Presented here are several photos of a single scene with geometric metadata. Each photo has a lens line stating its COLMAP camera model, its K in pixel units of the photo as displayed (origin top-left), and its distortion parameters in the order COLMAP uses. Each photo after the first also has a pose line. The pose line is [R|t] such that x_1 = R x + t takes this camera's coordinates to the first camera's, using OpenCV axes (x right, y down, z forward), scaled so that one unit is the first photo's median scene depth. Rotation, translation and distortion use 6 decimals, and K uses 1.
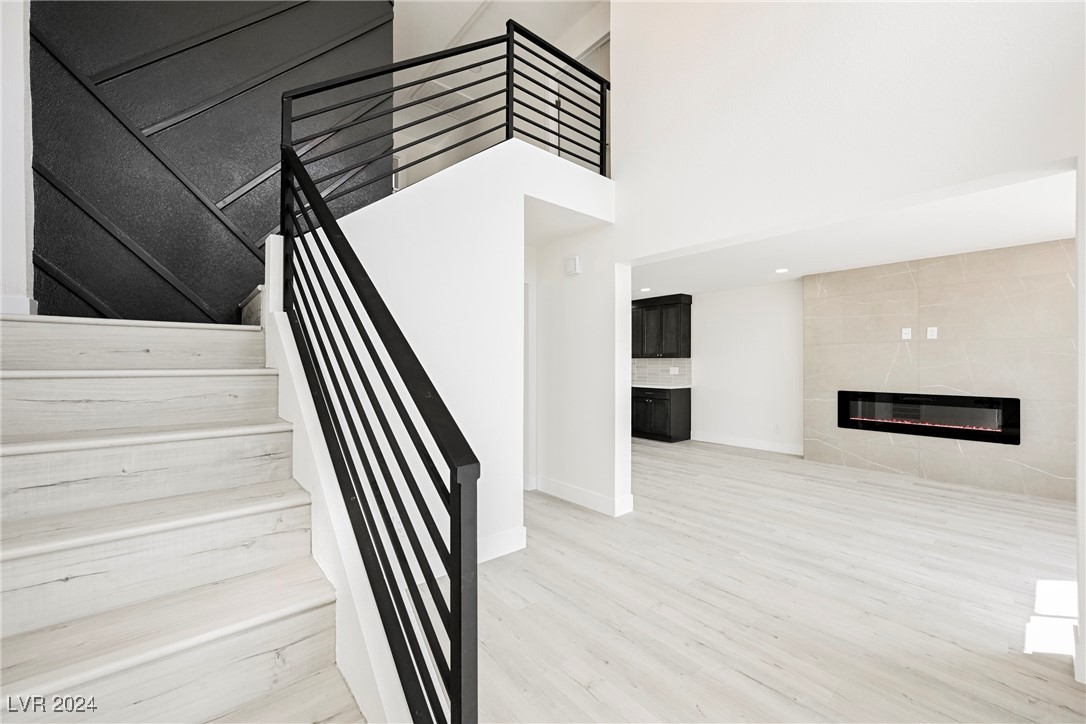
lens RADIAL K [[428.2, 0, 543.0], [0, 428.2, 362.0], [0, 0, 1]] dist [-0.000306, 0.000189]
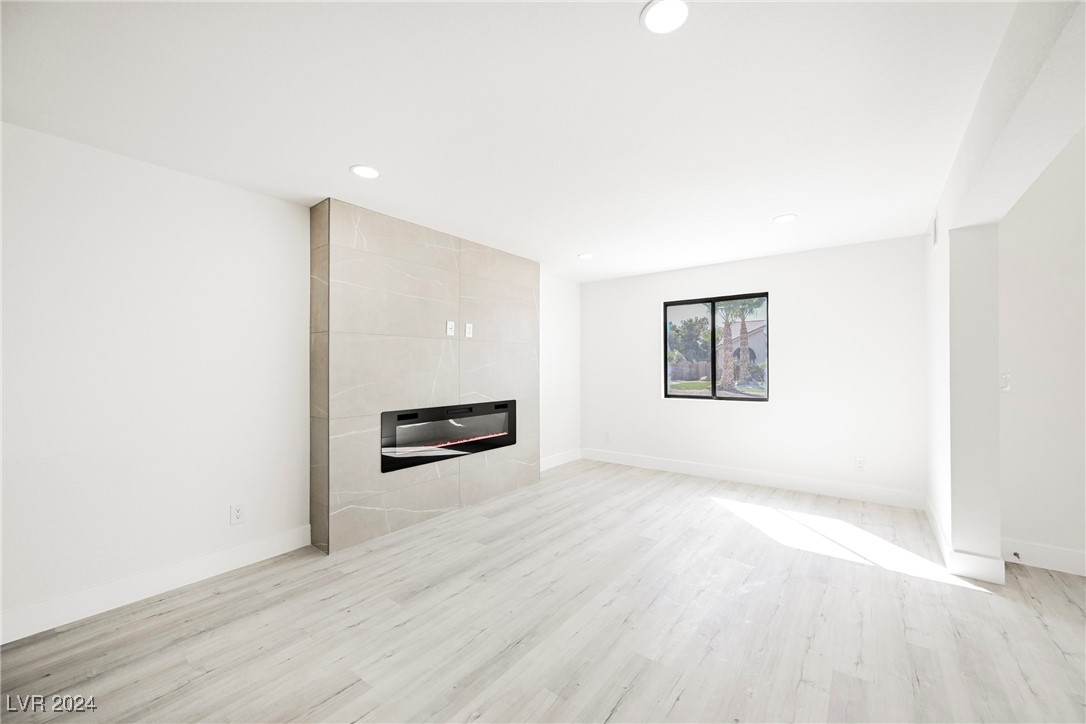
lens RADIAL K [[423.4, 0, 543.0], [0, 423.4, 362.0], [0, 0, 1]] dist [-0.001295, -0.000217]
pose [[-0.212252, 0.012914, 0.977130, 0.064836], [0.001869, 0.999916, -0.012810, 0.004894], [-0.977213, -0.000893, -0.212259, 0.996053]]
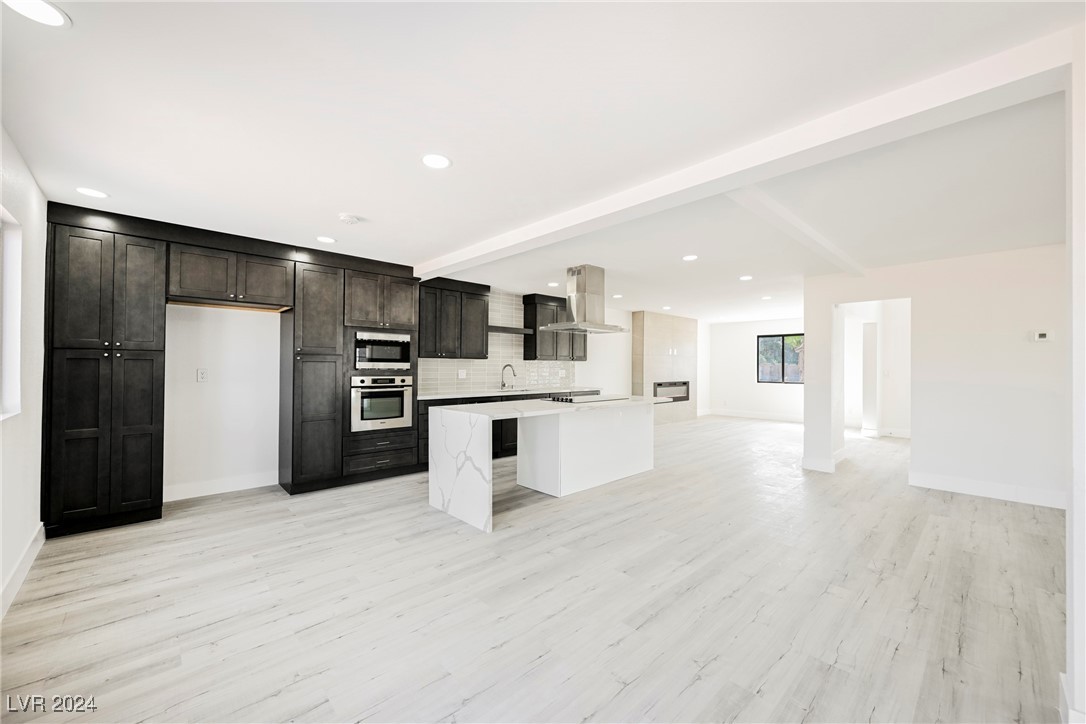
lens RADIAL K [[423.4, 0, 543.0], [0, 423.4, 362.0], [0, 0, 1]] dist [-0.001295, -0.000217]
pose [[-0.056459, 0.009476, 0.998360, -1.061195], [-0.008068, 0.999918, -0.009947, 0.006804], [-0.998372, -0.008617, -0.056378, 1.689379]]
